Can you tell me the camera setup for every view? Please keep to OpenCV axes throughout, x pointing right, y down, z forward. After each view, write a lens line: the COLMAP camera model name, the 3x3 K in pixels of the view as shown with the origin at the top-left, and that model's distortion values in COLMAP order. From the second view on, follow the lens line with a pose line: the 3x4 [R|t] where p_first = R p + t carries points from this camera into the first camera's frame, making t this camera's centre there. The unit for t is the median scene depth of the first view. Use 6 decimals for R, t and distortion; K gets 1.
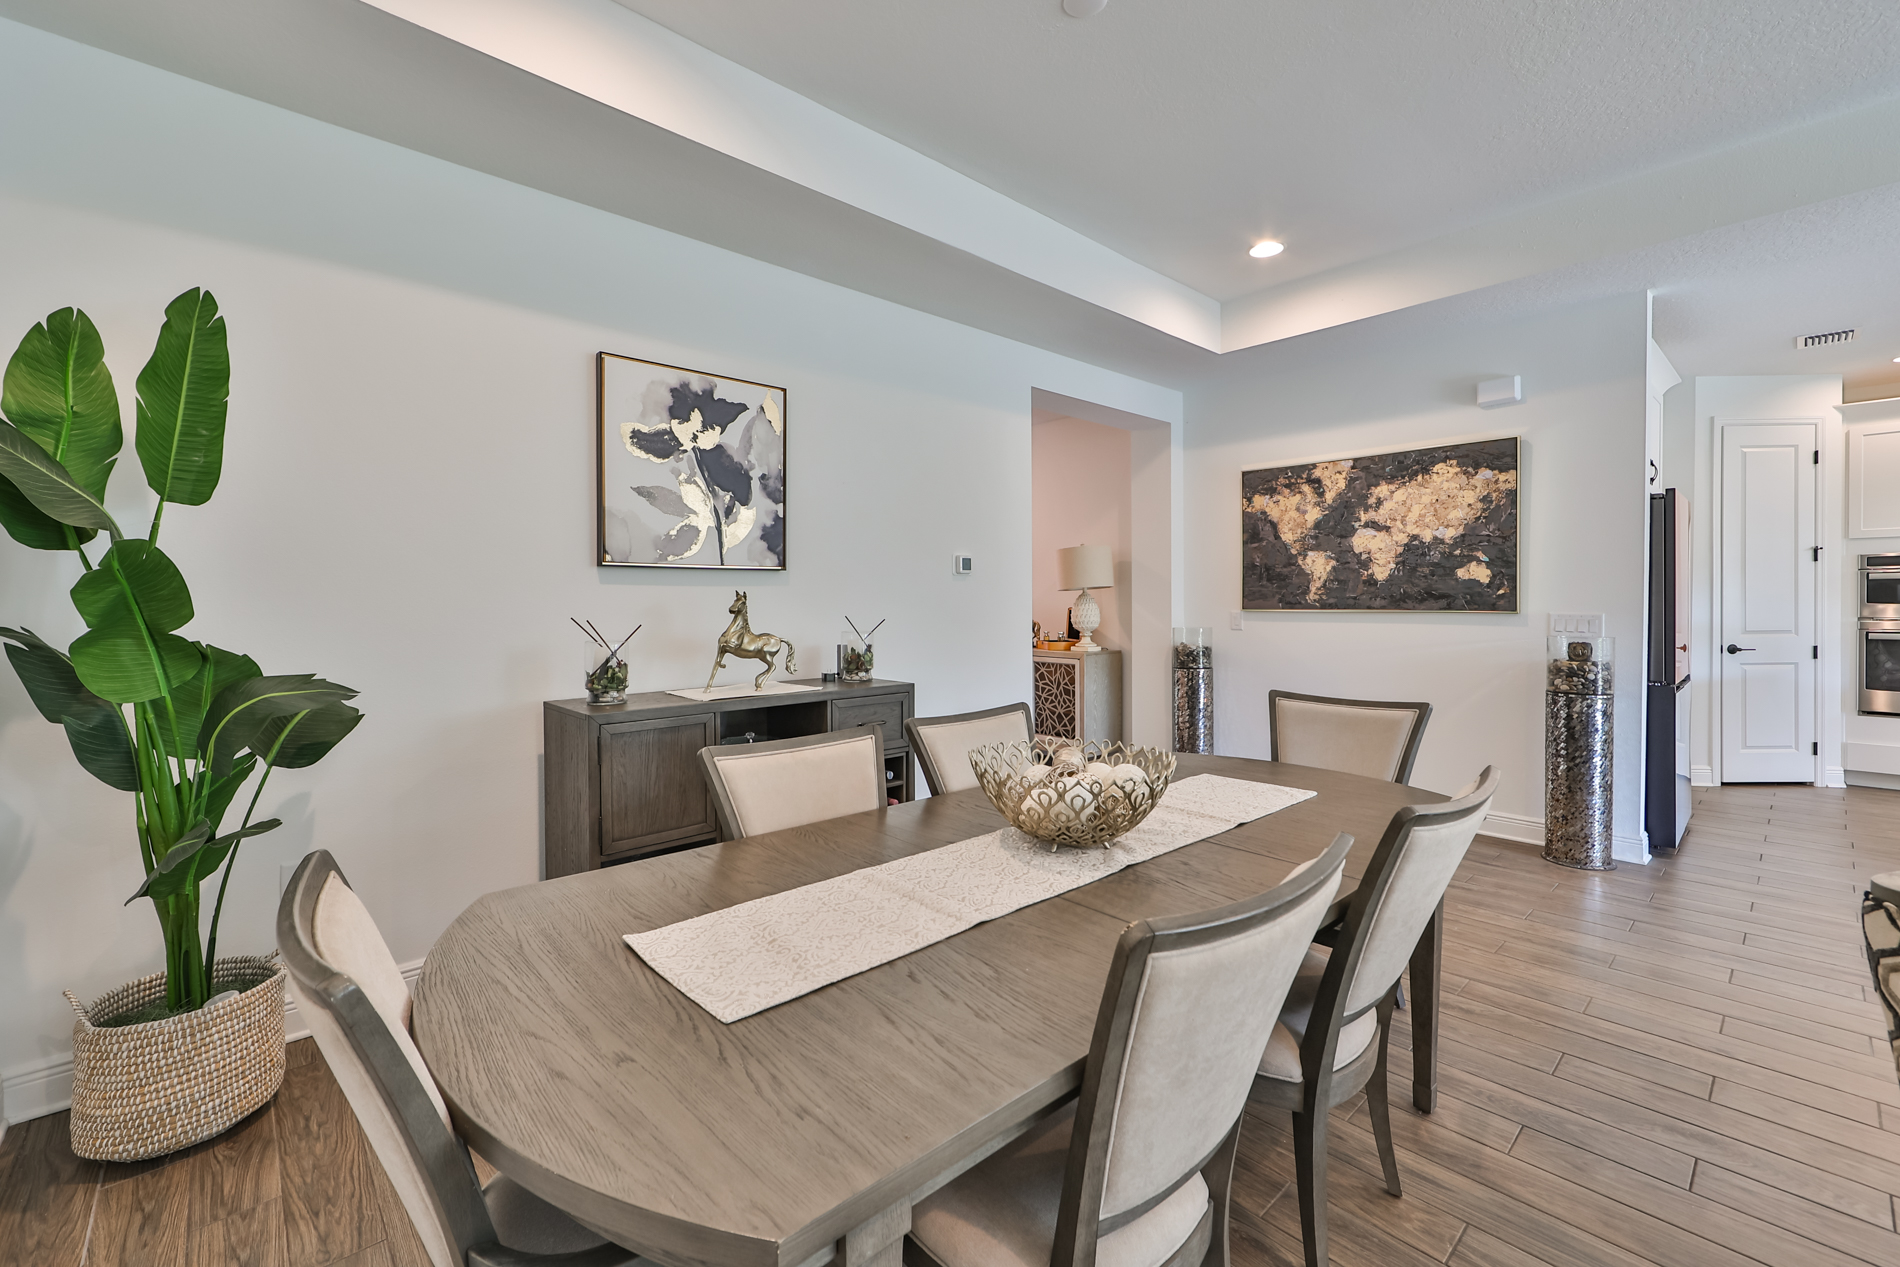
lens RADIAL K [[793.5, 0, 978.2], [0, 793.5, 606.7], [0, 0, 1]] dist [-0.001520, -0.000068]
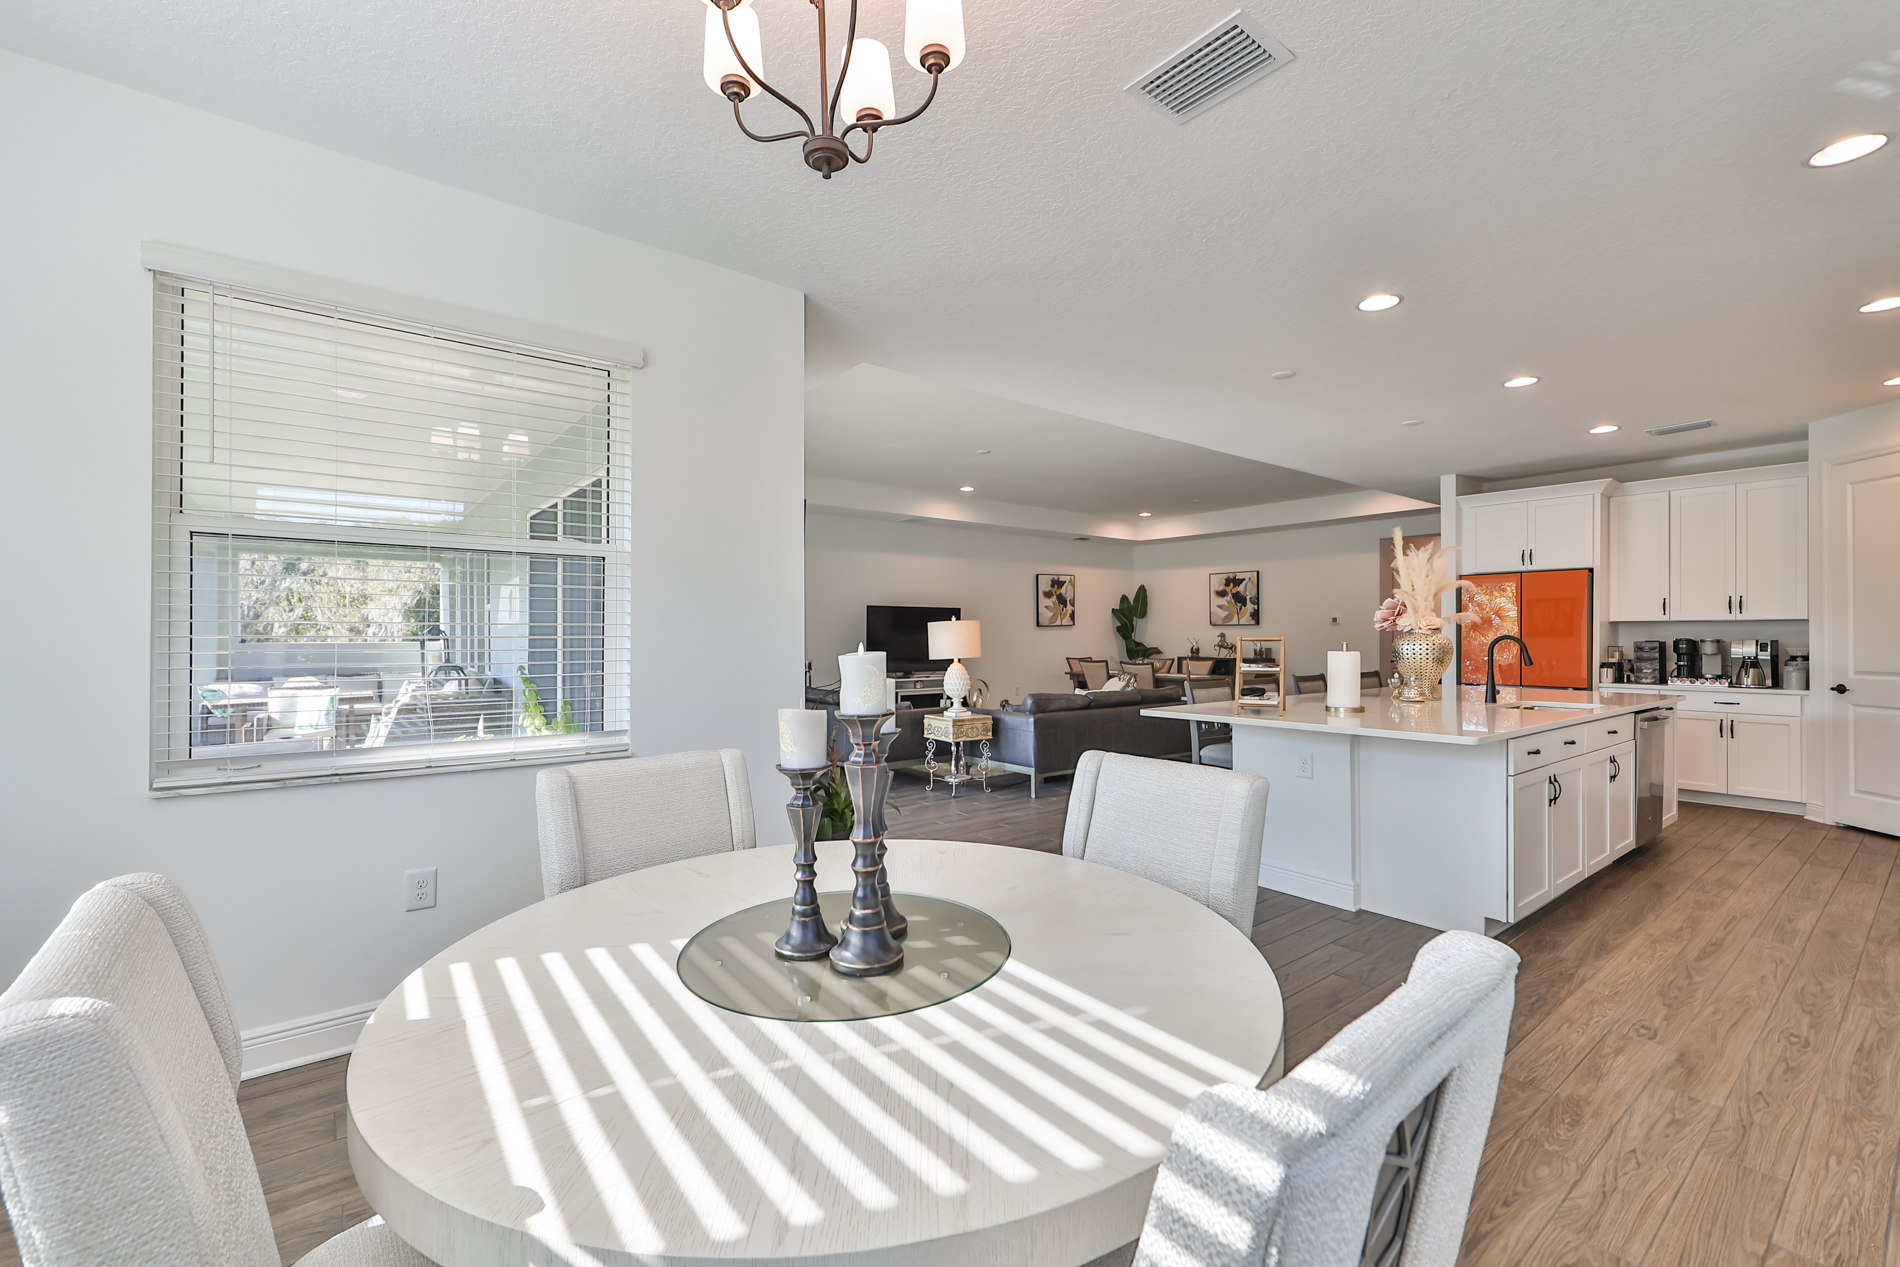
lens RADIAL K [[779.7, 0, 955.2], [0, 779.7, 633.7], [0, 0, 1]] dist [0.001774, -0.000255]
pose [[-0.059315, 0.005990, -0.998221, 3.246176], [-0.009844, 0.999930, 0.006585, -0.018554], [0.998191, 0.010217, -0.059252, -0.080596]]
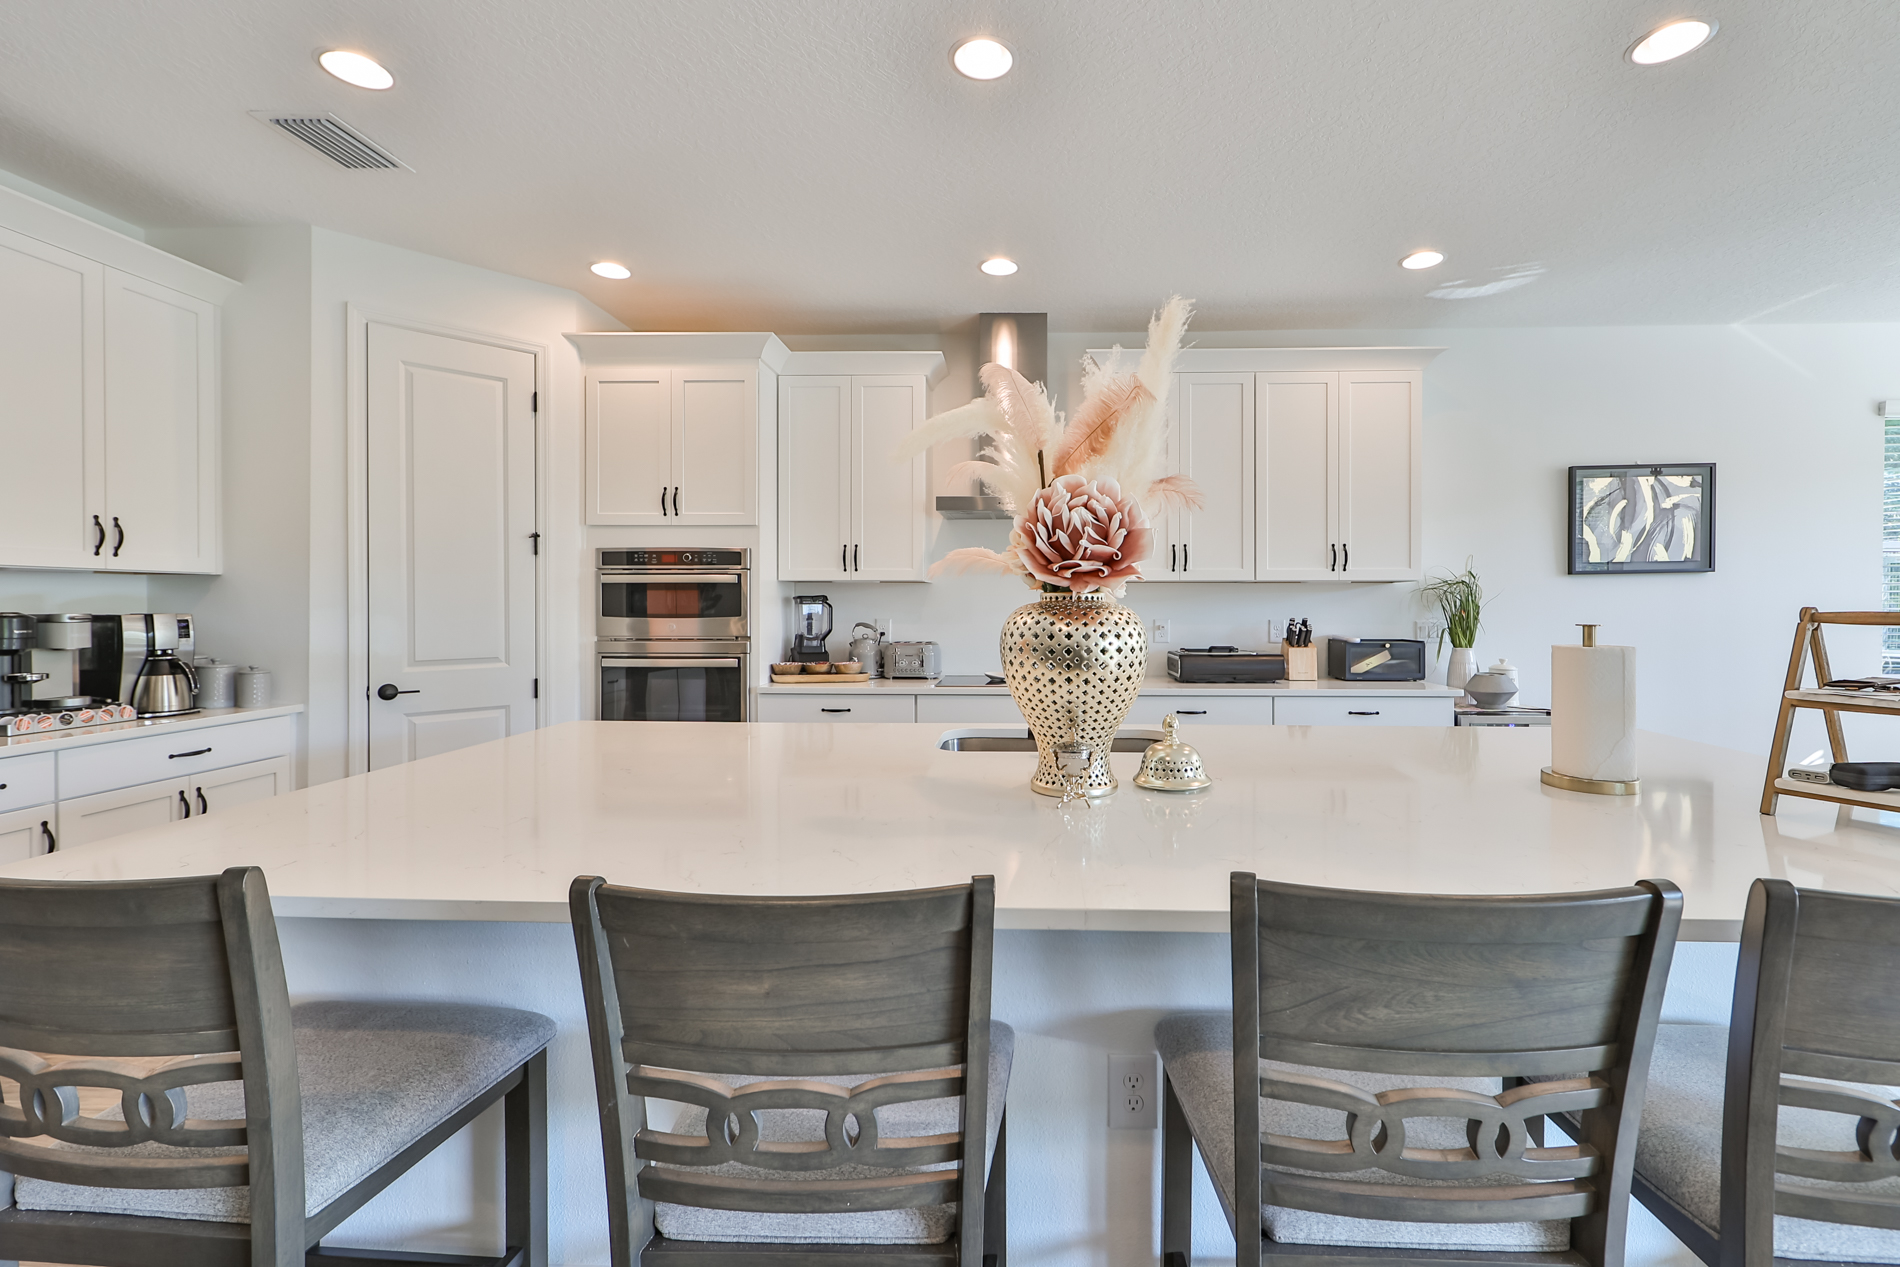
lens RADIAL K [[792.0, 0, 1005.5], [0, 792.0, 608.8], [0, 0, 1]] dist [-0.000528, -0.000134]
pose [[0.698649, 0.003491, 0.715456, 1.380876], [0.000765, 0.999984, -0.005626, -0.011002], [-0.715464, 0.004478, 0.698635, 0.379205]]
